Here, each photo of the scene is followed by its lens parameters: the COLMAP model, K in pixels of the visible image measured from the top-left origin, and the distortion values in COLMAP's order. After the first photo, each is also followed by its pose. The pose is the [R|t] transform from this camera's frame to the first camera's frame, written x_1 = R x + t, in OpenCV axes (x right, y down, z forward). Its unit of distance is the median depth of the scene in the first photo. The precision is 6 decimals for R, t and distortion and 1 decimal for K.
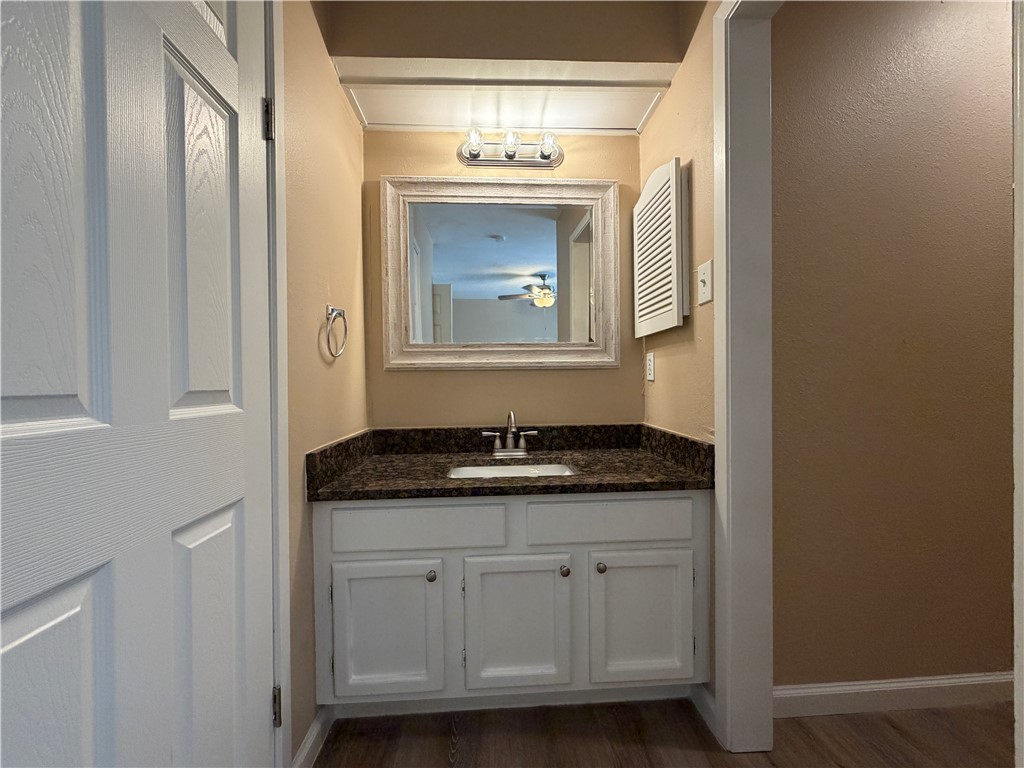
lens RADIAL K [[408.1, 0, 511.9], [0, 408.1, 387.2], [0, 0, 1]] dist [0.000917, -0.000136]
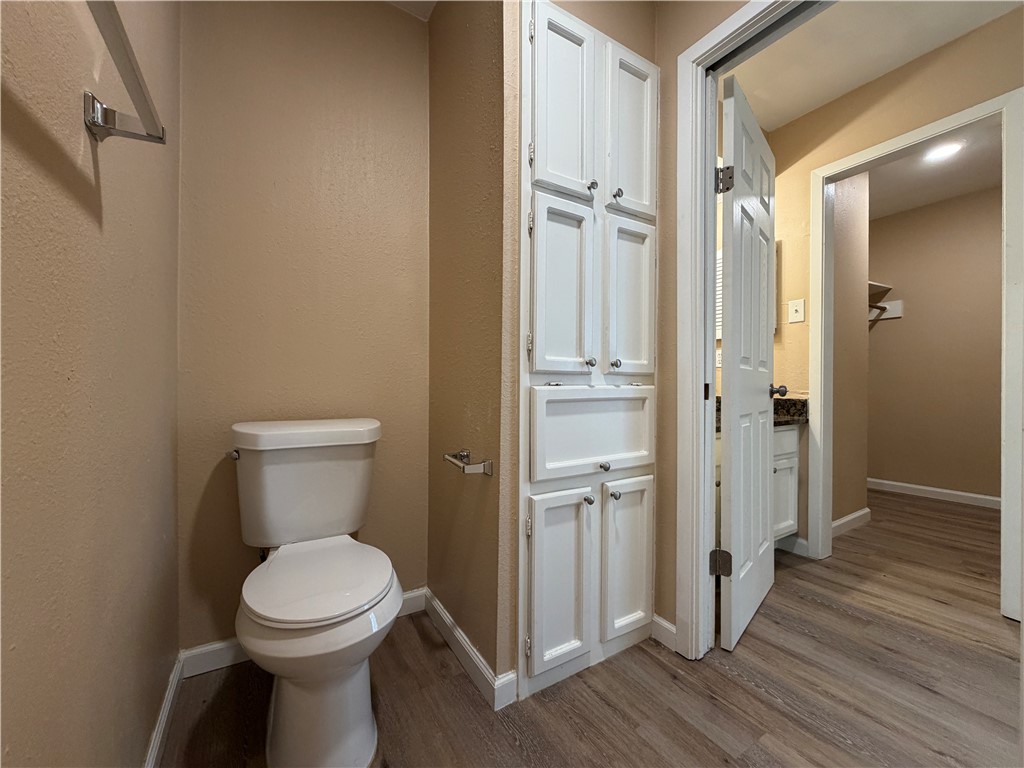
lens RADIAL K [[408.1, 0, 515.6], [0, 408.1, 385.2], [0, 0, 1]] dist [0.000917, -0.000136]
pose [[0.877357, 0.013943, 0.479636, -1.146274], [-0.007925, 0.999862, -0.014570, 0.084386], [-0.479773, 0.008982, 0.877347, 0.006784]]
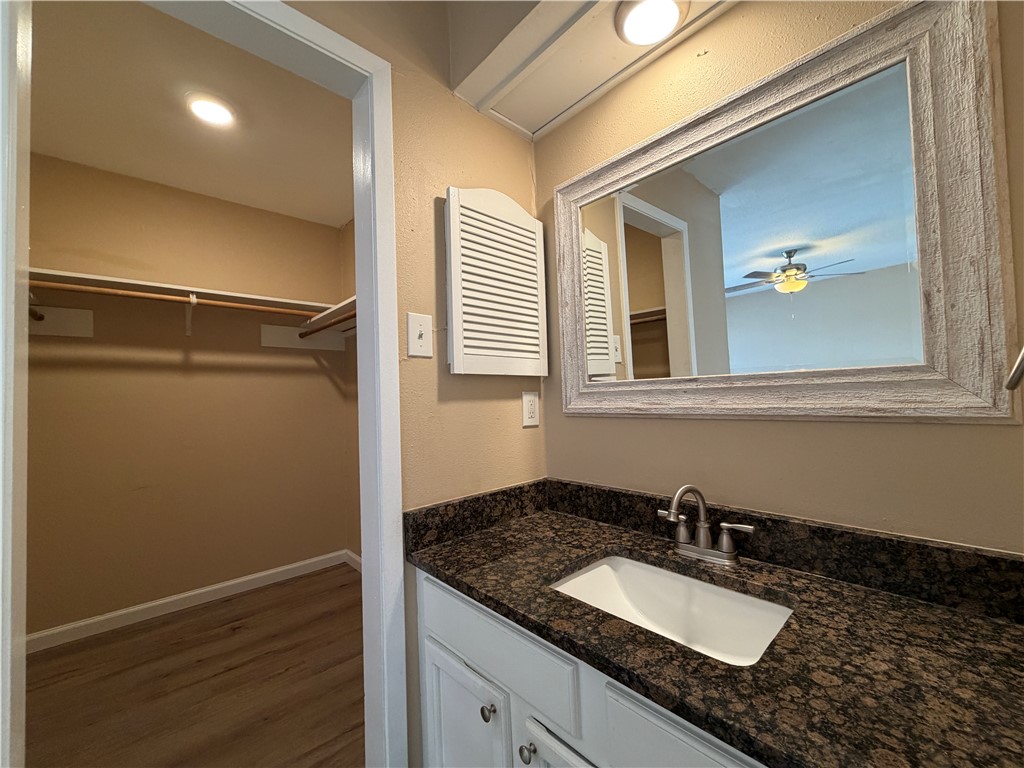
lens RADIAL K [[408.1, 0, 512.4], [0, 408.1, 383.9], [0, 0, 1]] dist [0.000917, -0.000136]
pose [[0.633873, -0.035918, -0.772602, 0.289729], [0.019640, 0.999346, -0.030346, -0.073496], [0.773188, 0.004062, 0.634164, 0.414996]]
